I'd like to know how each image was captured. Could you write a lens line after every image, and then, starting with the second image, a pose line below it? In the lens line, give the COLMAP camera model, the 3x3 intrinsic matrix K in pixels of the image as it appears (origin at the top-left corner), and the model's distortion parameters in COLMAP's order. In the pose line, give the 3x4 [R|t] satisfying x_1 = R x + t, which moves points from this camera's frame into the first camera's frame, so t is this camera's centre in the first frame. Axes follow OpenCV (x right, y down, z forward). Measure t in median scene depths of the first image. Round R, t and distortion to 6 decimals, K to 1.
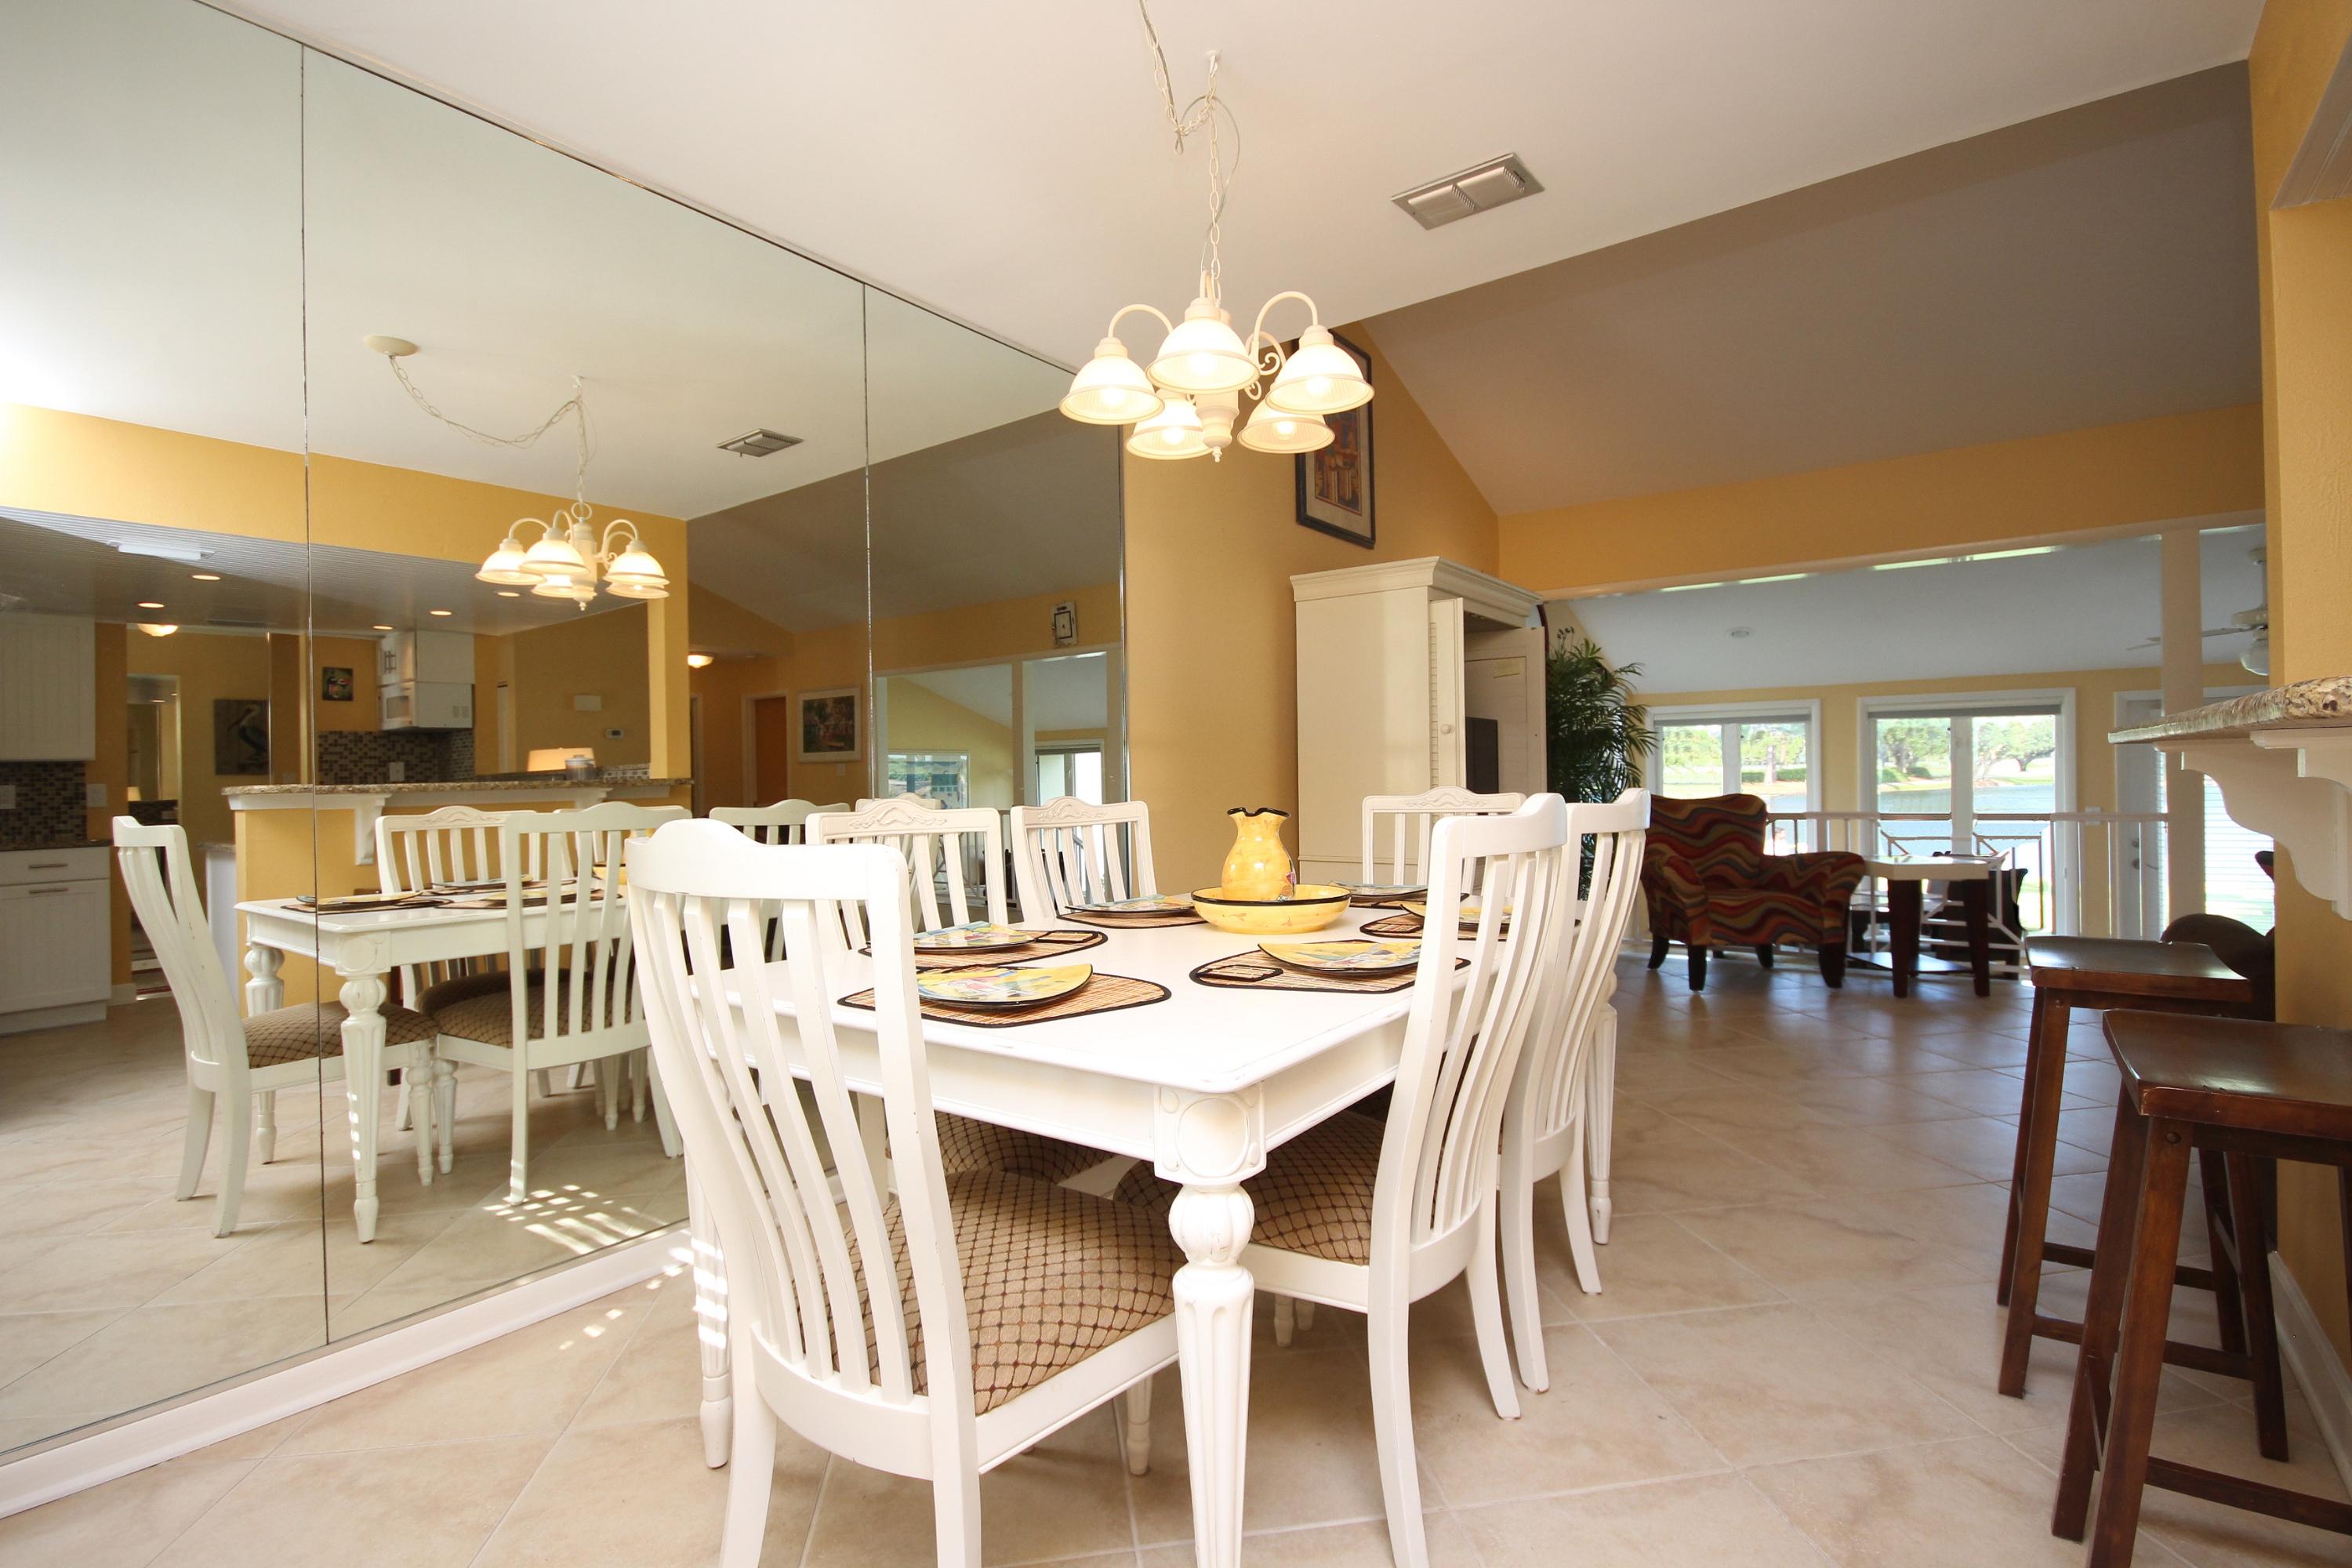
lens RADIAL K [[1092.9, 0, 1174.4], [0, 1092.9, 785.7], [0, 0, 1]] dist [0.004229, -0.007344]
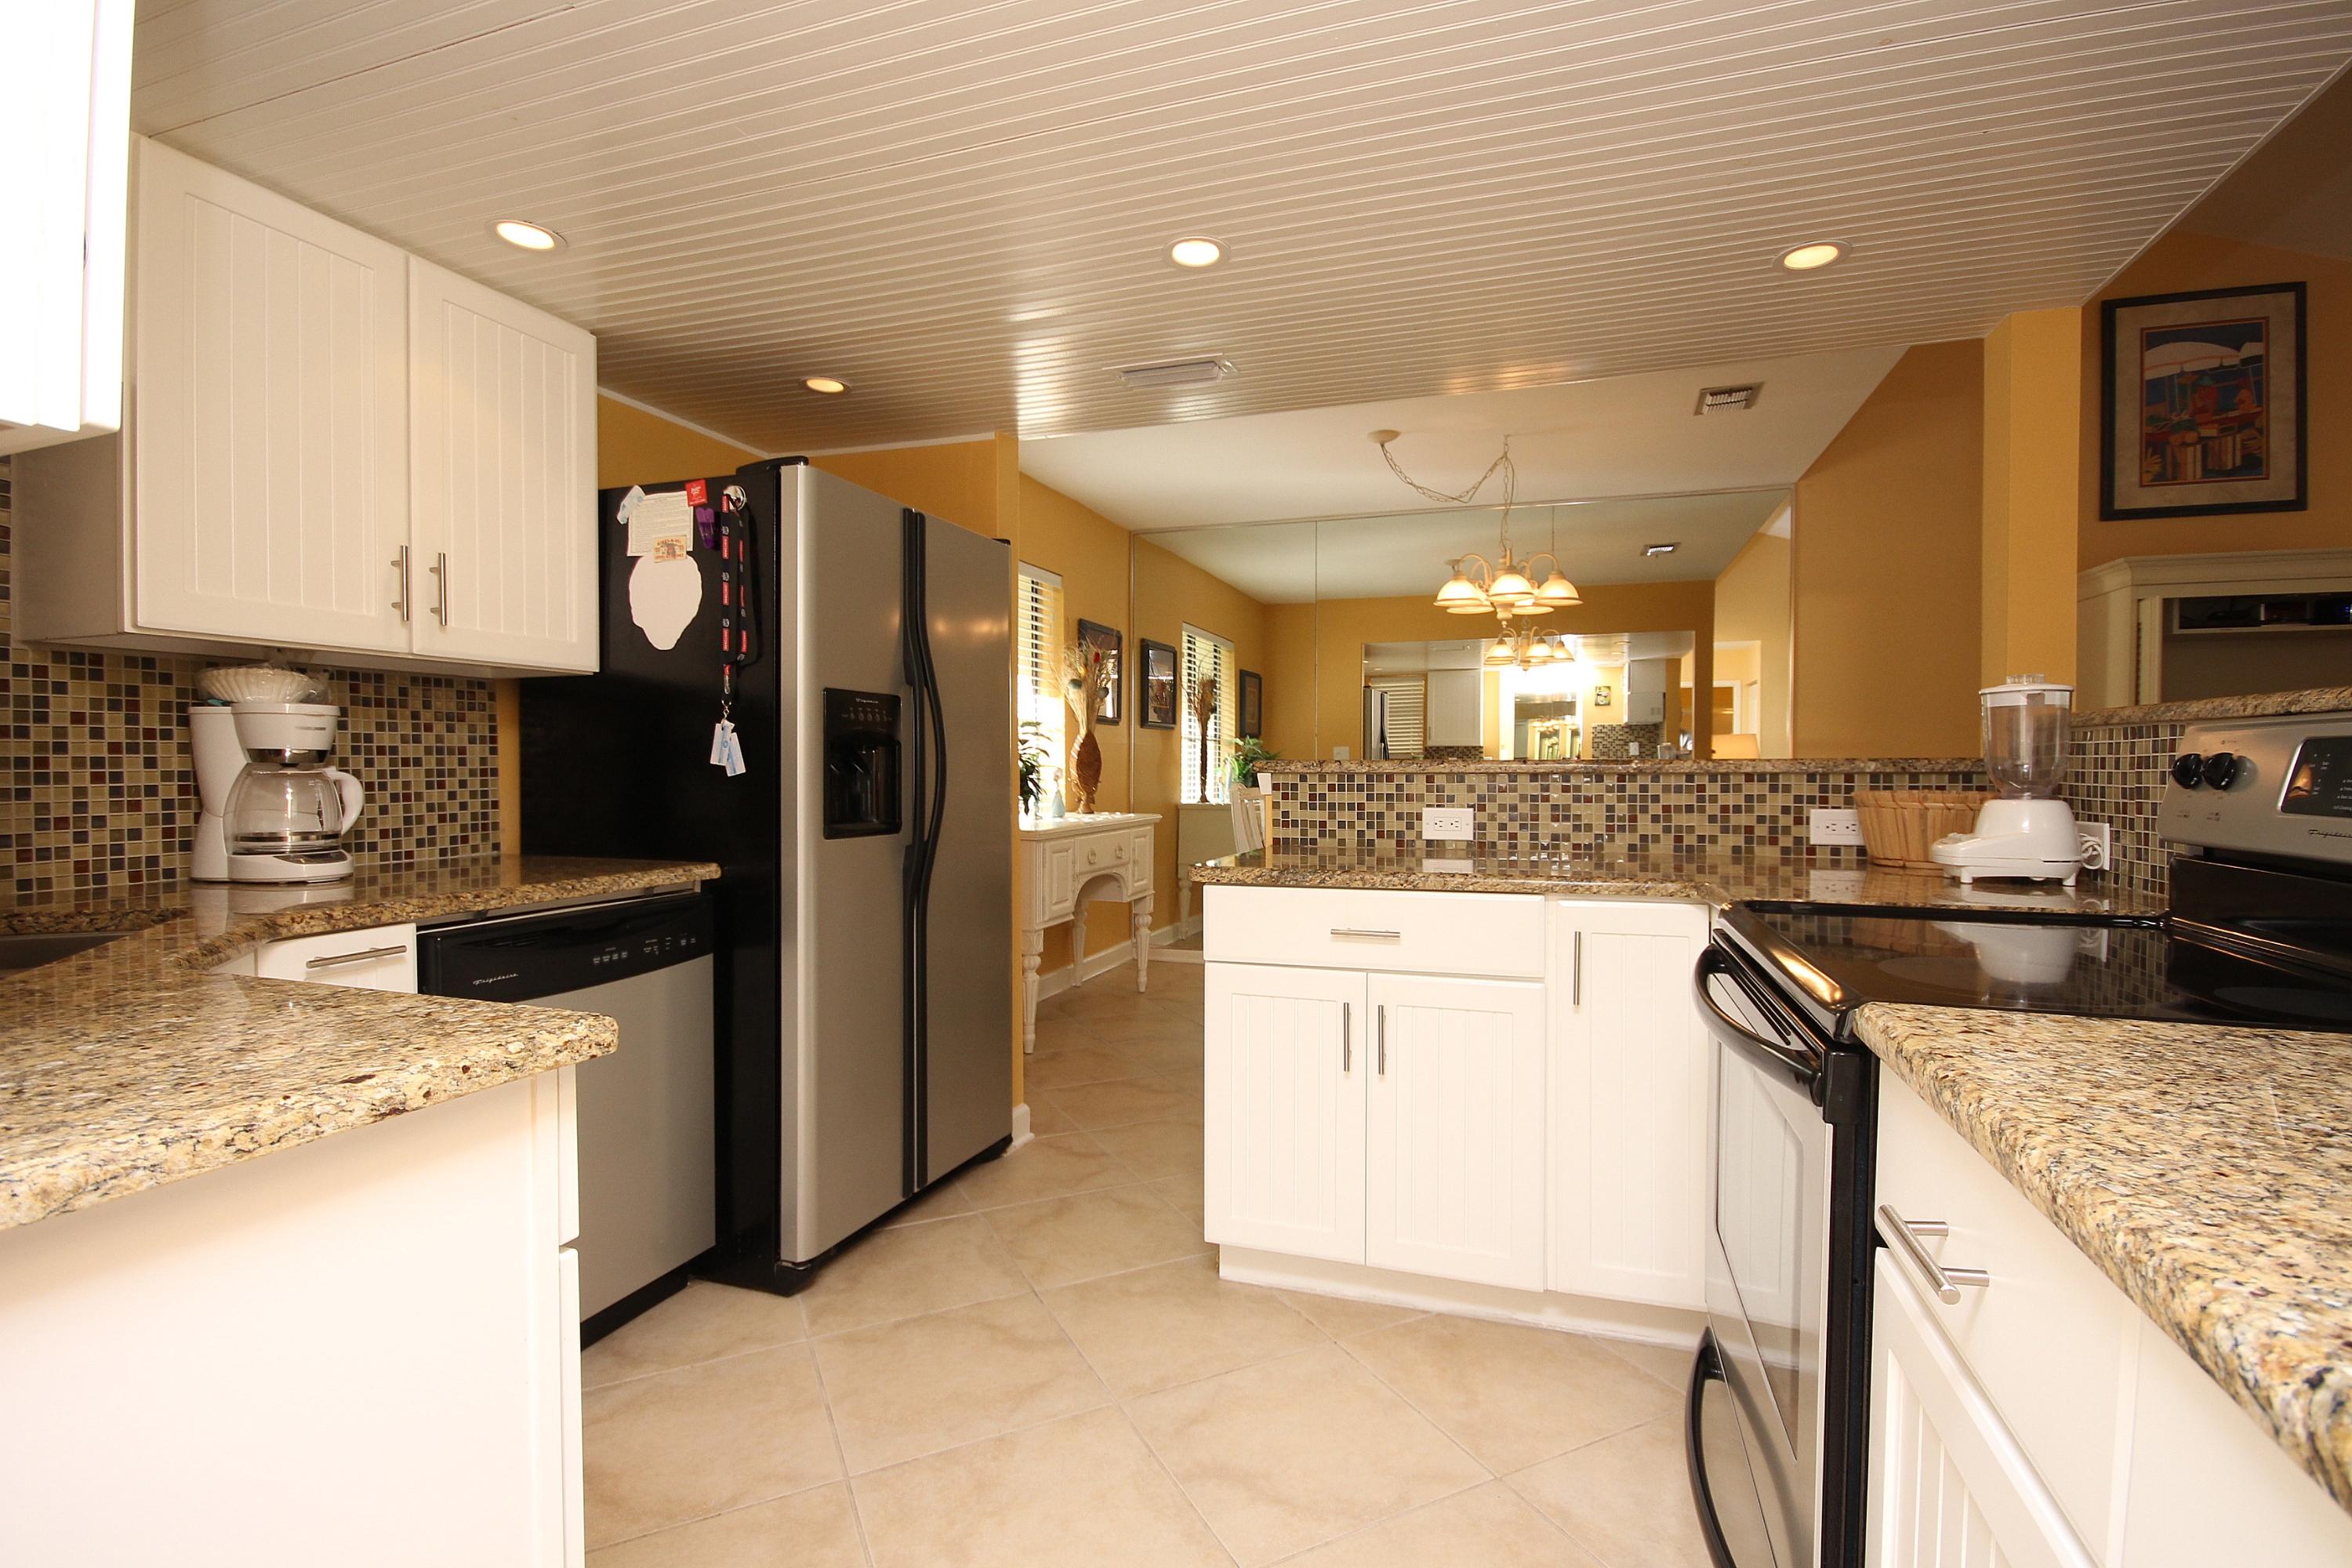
lens RADIAL K [[1092.9, 0, 1186.9], [0, 1092.9, 777.9], [0, 0, 1]] dist [0.004229, -0.007344]
pose [[0.308401, 0.034827, -0.950619, 0.645666], [-0.009545, 0.999393, 0.033517, -0.024377], [0.951209, -0.001263, 0.308546, -0.081374]]
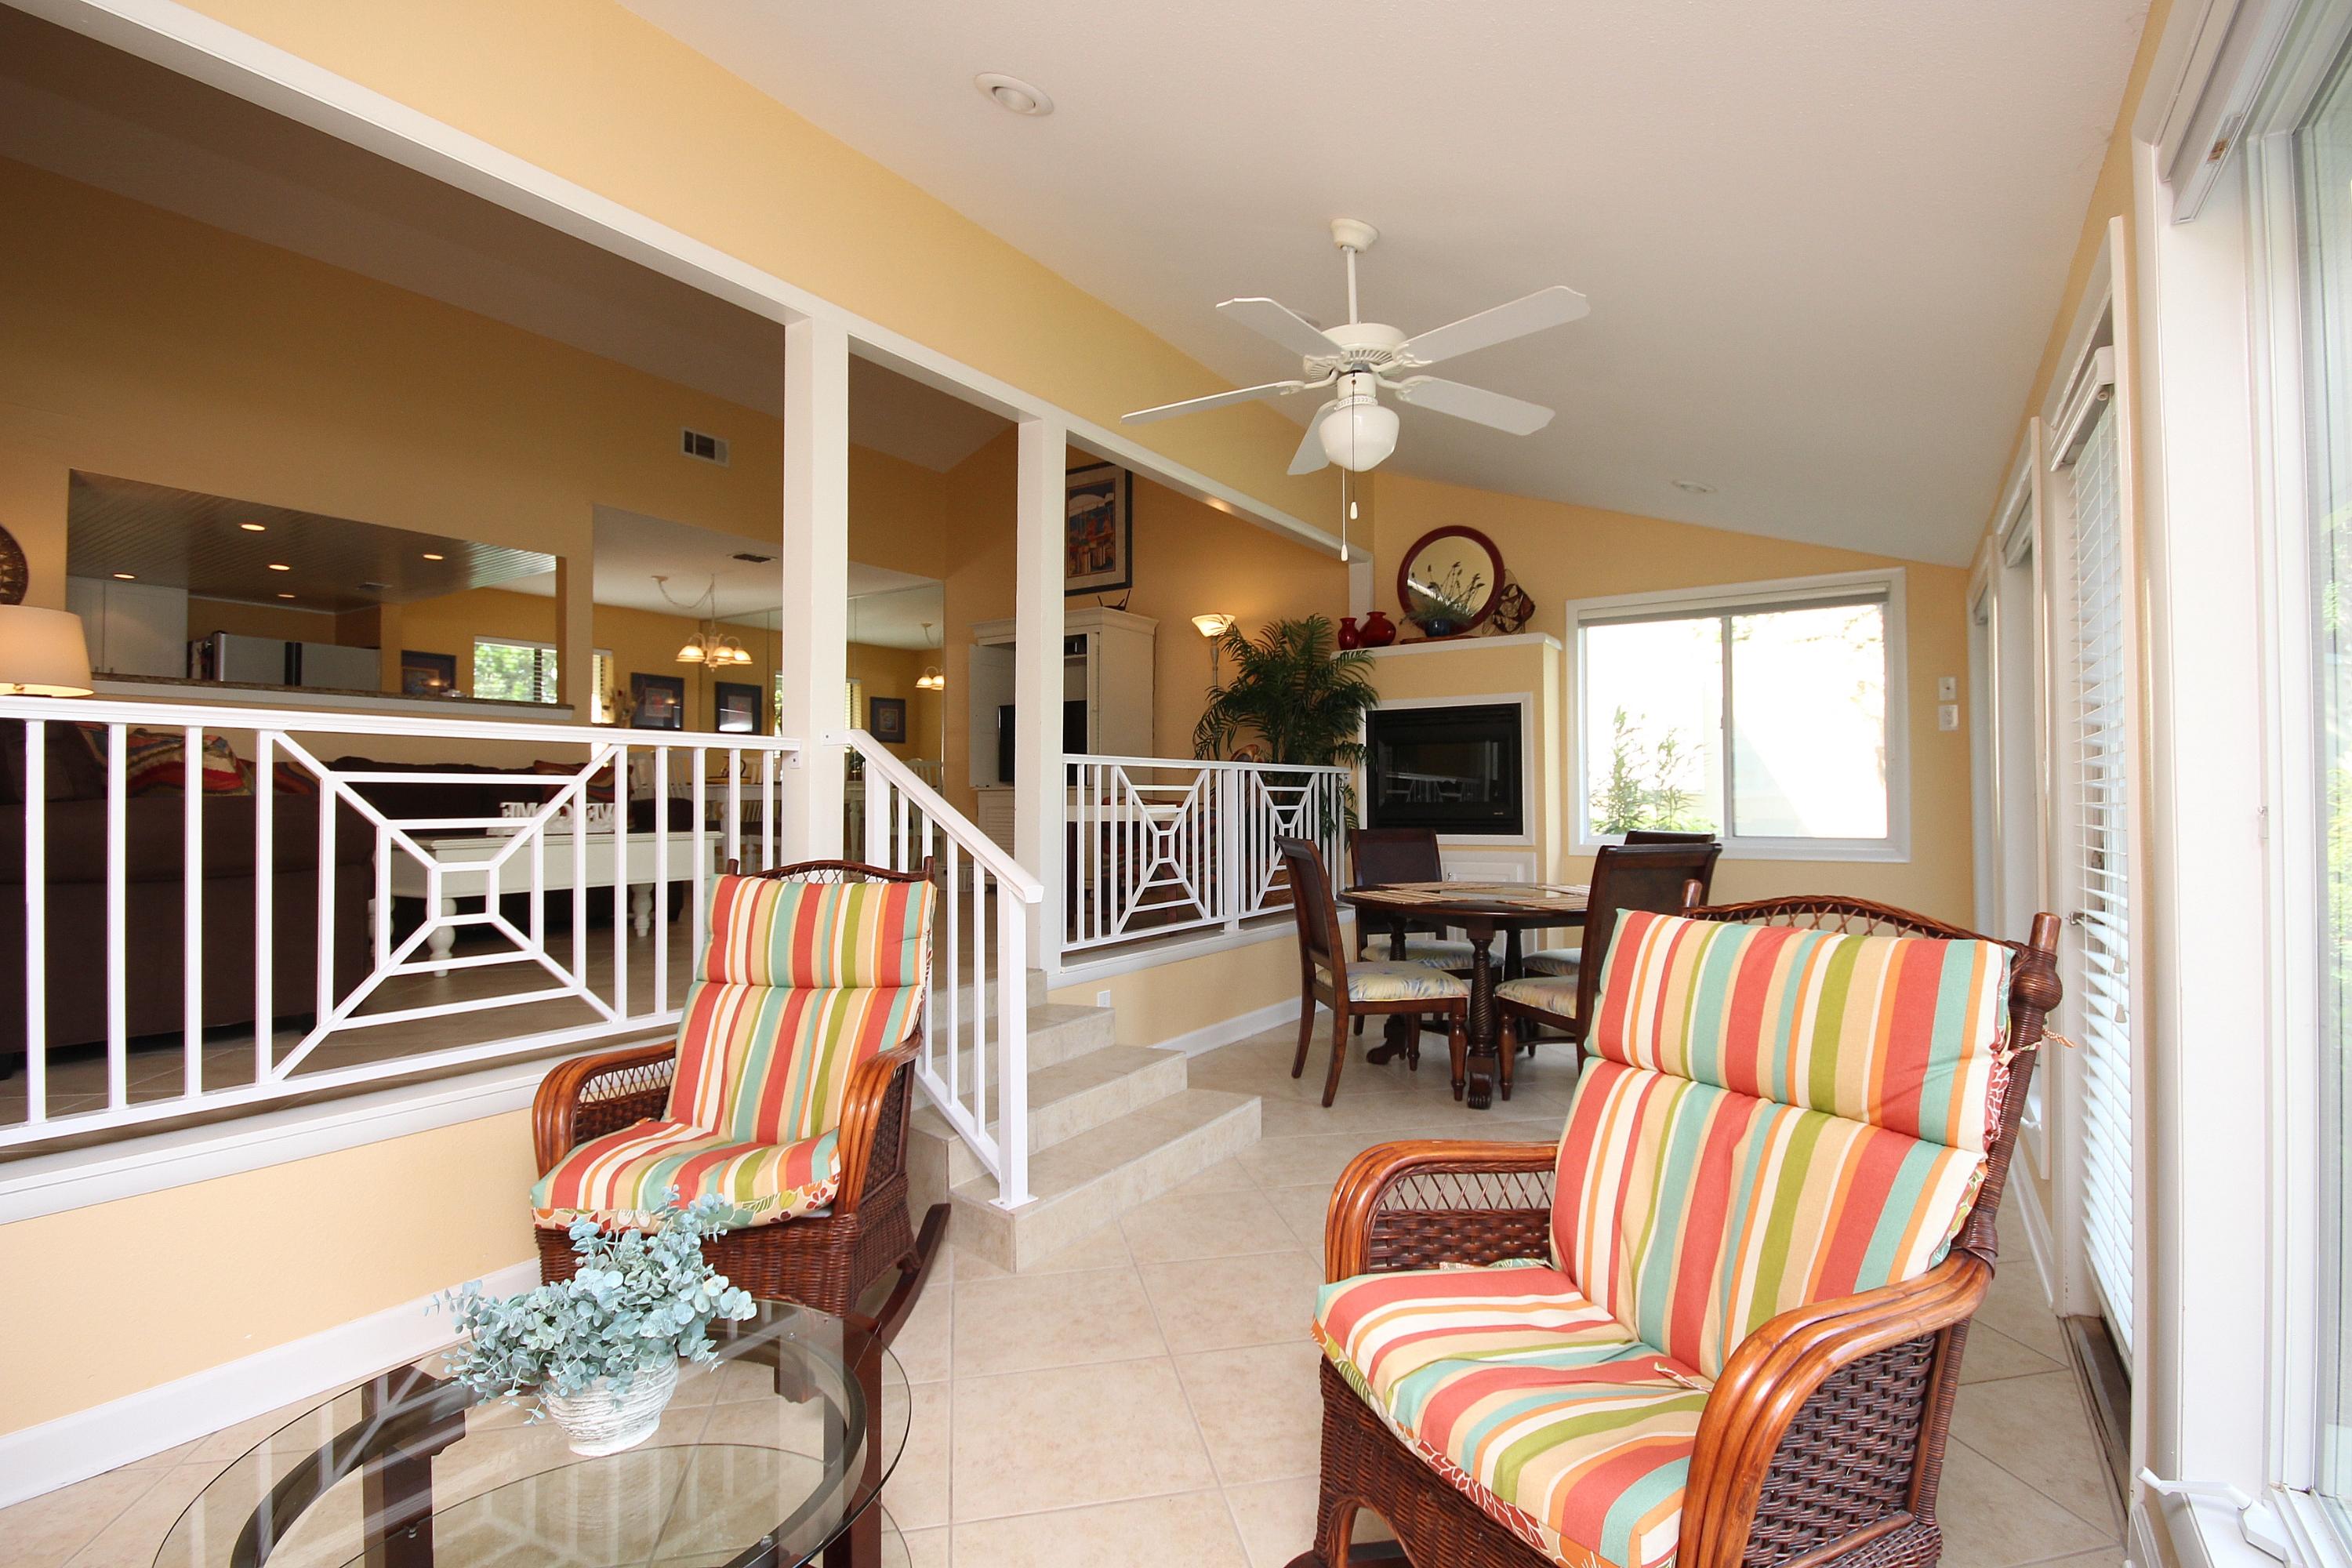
lens RADIAL K [[1092.9, 0, 1186.0], [0, 1092.9, 779.2], [0, 0, 1]] dist [0.004229, -0.007344]
pose [[0.059281, -0.001498, -0.998240, 1.469288], [-0.000350, 0.999999, -0.001522, 0.038350], [0.998241, 0.000439, 0.059280, 0.878471]]
